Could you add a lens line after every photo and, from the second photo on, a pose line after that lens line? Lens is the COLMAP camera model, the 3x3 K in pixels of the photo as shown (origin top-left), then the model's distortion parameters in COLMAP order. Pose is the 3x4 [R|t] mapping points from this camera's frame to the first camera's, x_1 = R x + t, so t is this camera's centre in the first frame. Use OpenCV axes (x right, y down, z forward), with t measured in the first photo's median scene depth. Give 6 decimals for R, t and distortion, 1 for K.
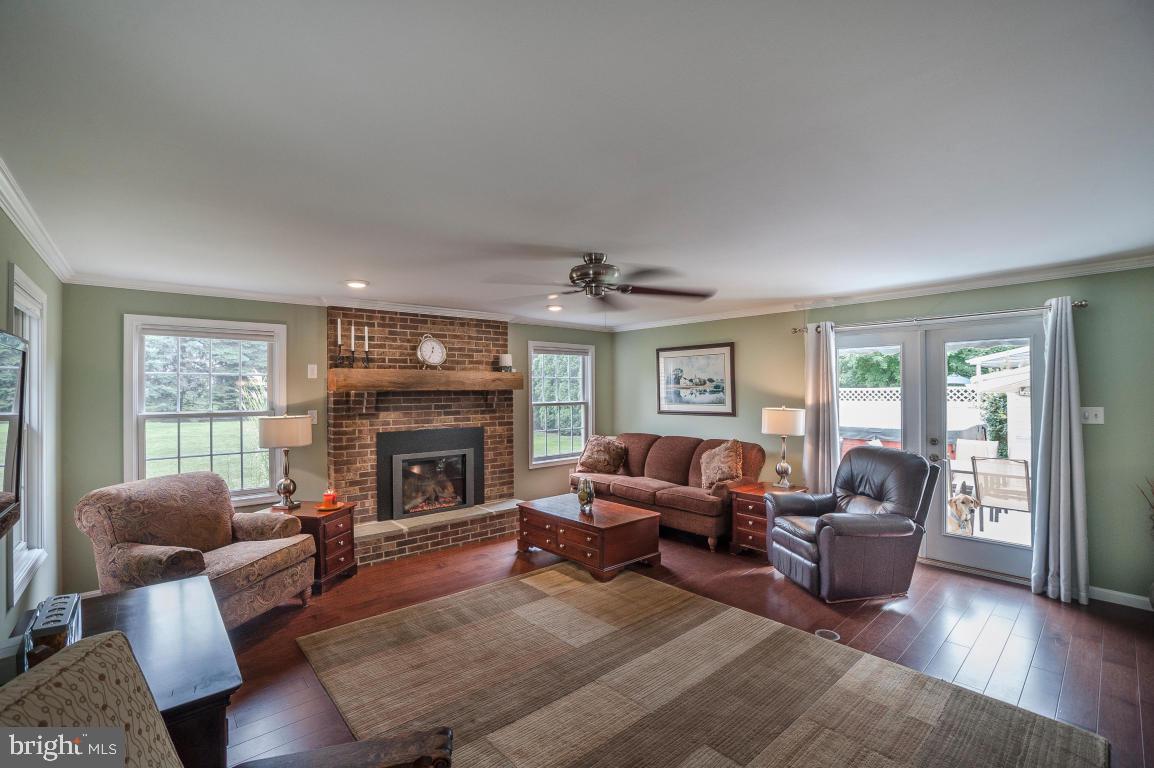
lens RADIAL K [[500.1, 0, 565.7], [0, 500.1, 387.6], [0, 0, 1]] dist [-0.074189, 0.022951]
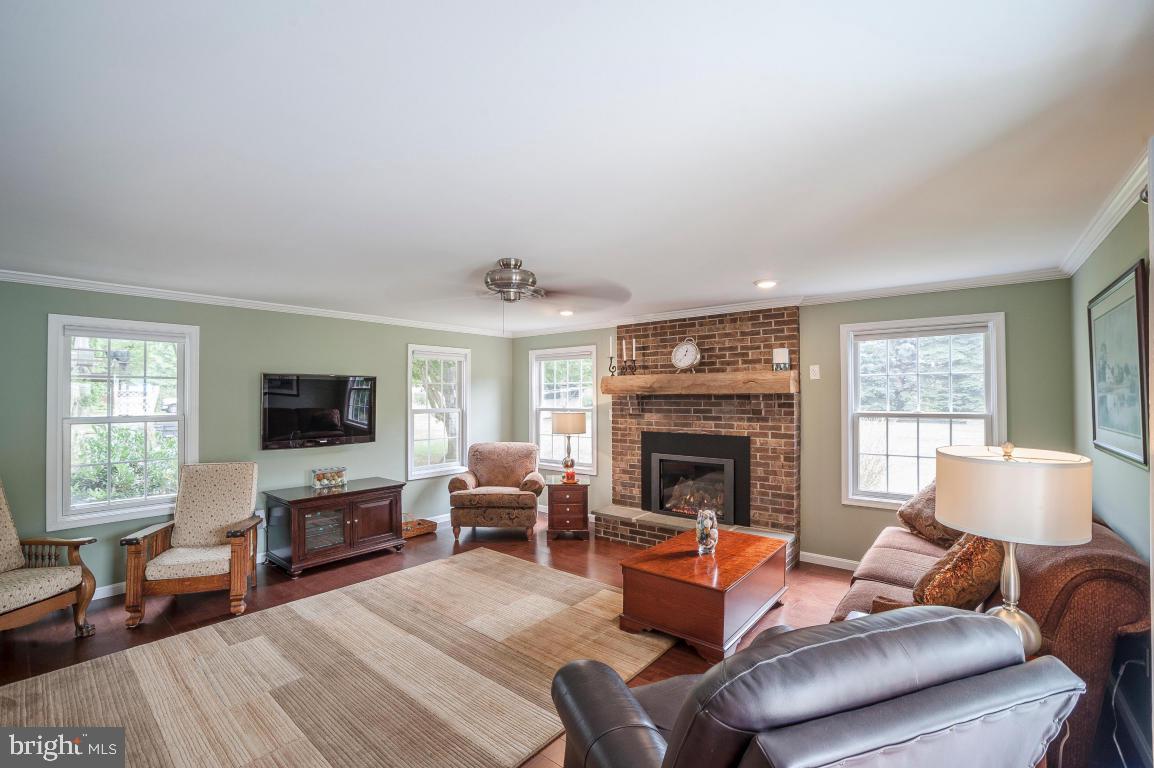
lens RADIAL K [[500.1, 0, 565.7], [0, 500.1, 387.6], [0, 0, 1]] dist [-0.074189, 0.022951]
pose [[0.164844, -0.007612, -0.986290, 0.654544], [0.007985, 0.999948, -0.006382, -0.002643], [0.986287, -0.006823, 0.164896, 0.583571]]
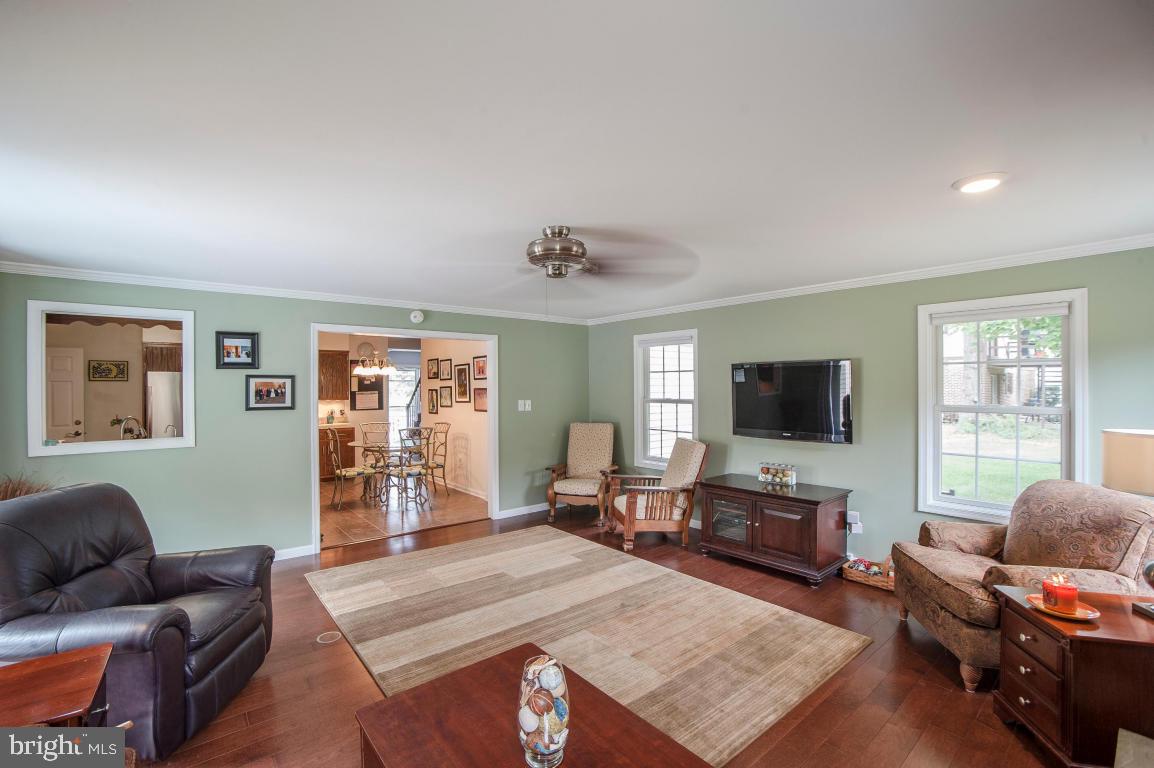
lens RADIAL K [[511.6, 0, 577.0], [0, 511.6, 384.0], [0, 0, 1]] dist [-0.000243, 0.000042]
pose [[-0.999586, 0.011879, 0.026203, -0.009124], [0.011694, 0.999906, -0.007204, 0.005056], [-0.026286, -0.006894, -0.999631, 1.176960]]
